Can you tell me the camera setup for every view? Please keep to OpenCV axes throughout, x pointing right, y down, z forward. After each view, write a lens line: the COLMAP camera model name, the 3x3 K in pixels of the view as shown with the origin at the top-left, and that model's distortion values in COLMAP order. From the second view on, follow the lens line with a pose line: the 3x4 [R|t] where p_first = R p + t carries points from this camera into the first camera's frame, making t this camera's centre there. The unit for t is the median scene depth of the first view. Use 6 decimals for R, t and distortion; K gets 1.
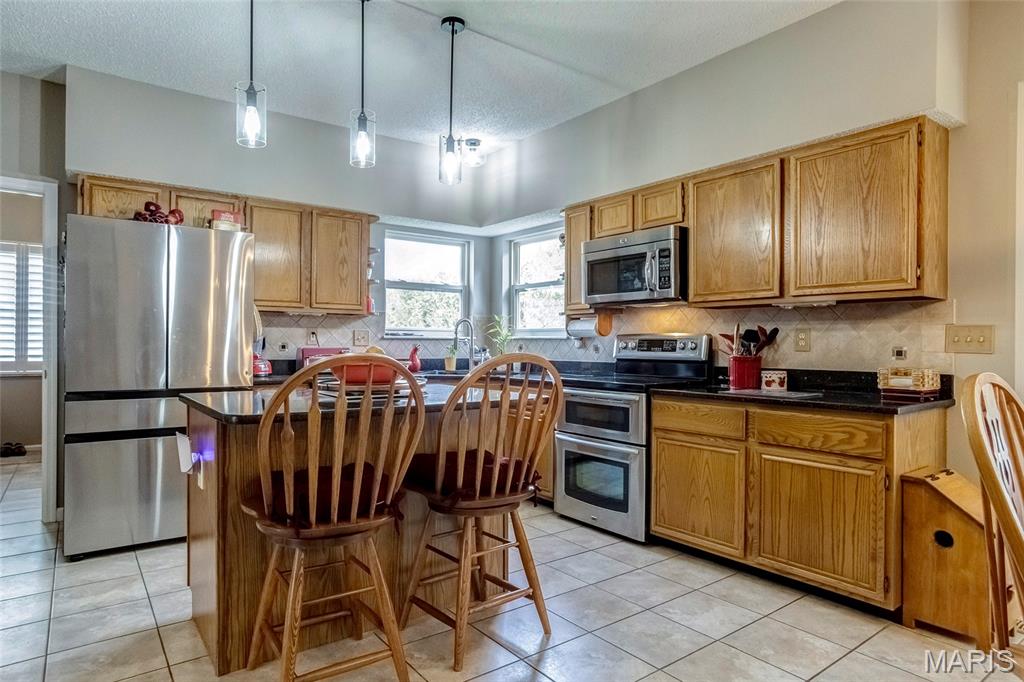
lens RADIAL K [[593.0, 0, 534.8], [0, 593.0, 342.8], [0, 0, 1]] dist [-0.007363, 0.008194]
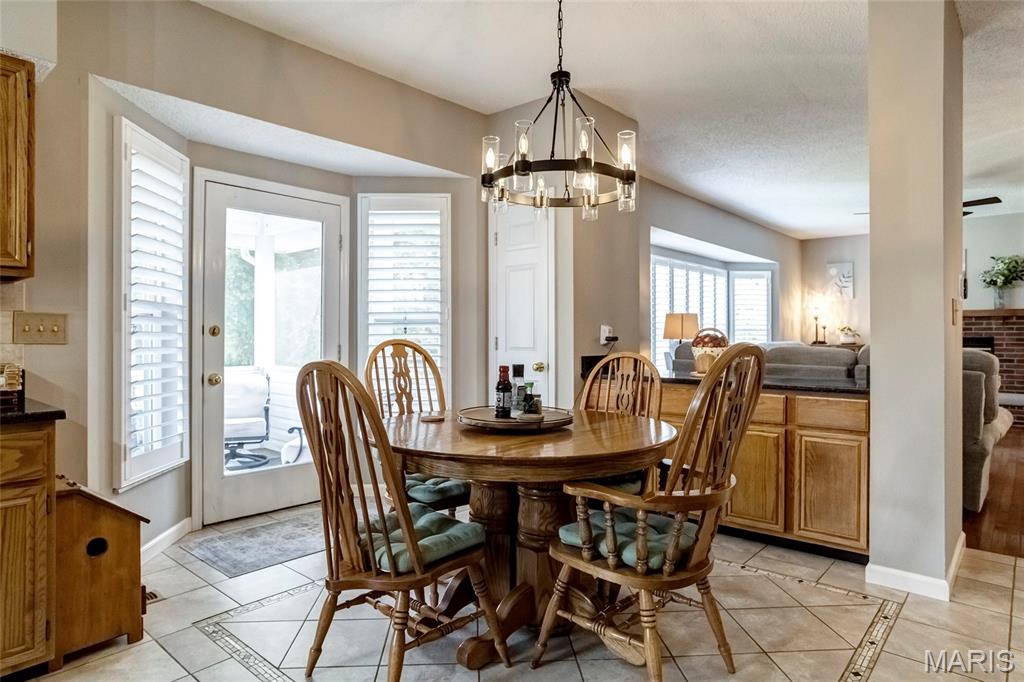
lens RADIAL K [[593.0, 0, 508.2], [0, 593.0, 330.6], [0, 0, 1]] dist [-0.007363, 0.008194]
pose [[-0.175885, 0.003538, 0.984404, -0.229378], [-0.006739, 0.999966, -0.004798, -0.002862], [-0.984388, -0.007477, -0.175855, 0.376021]]
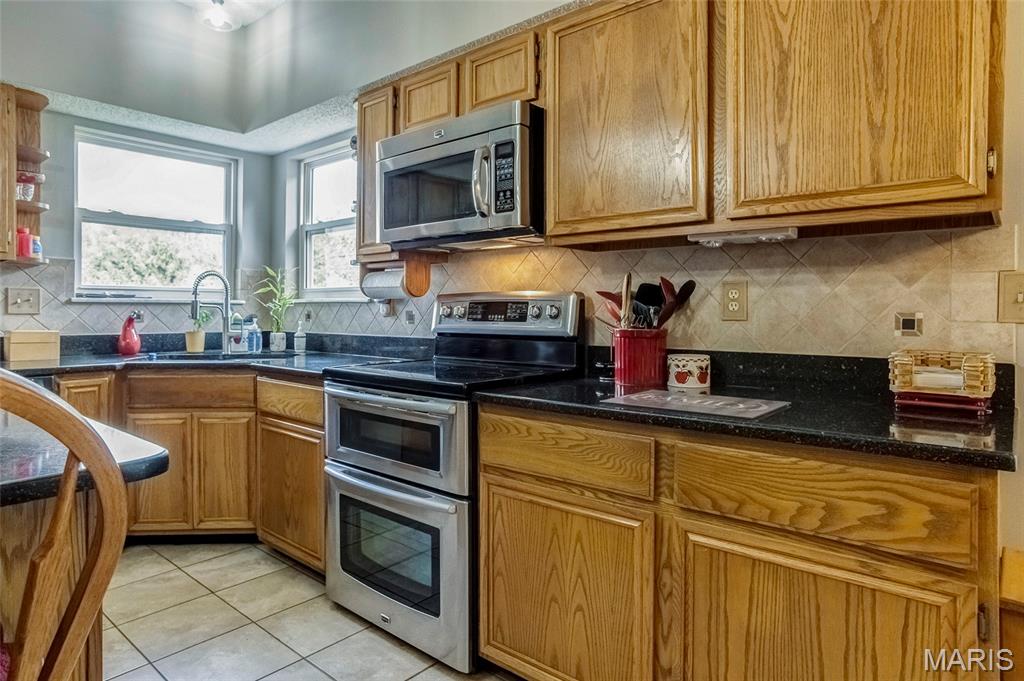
lens RADIAL K [[593.0, 0, 523.2], [0, 593.0, 317.1], [0, 0, 1]] dist [-0.007363, 0.008194]
pose [[0.979585, -0.006145, 0.200938, 0.128107], [0.003428, 0.999898, 0.013866, 0.001910], [-0.201003, -0.012894, 0.979506, 0.462906]]
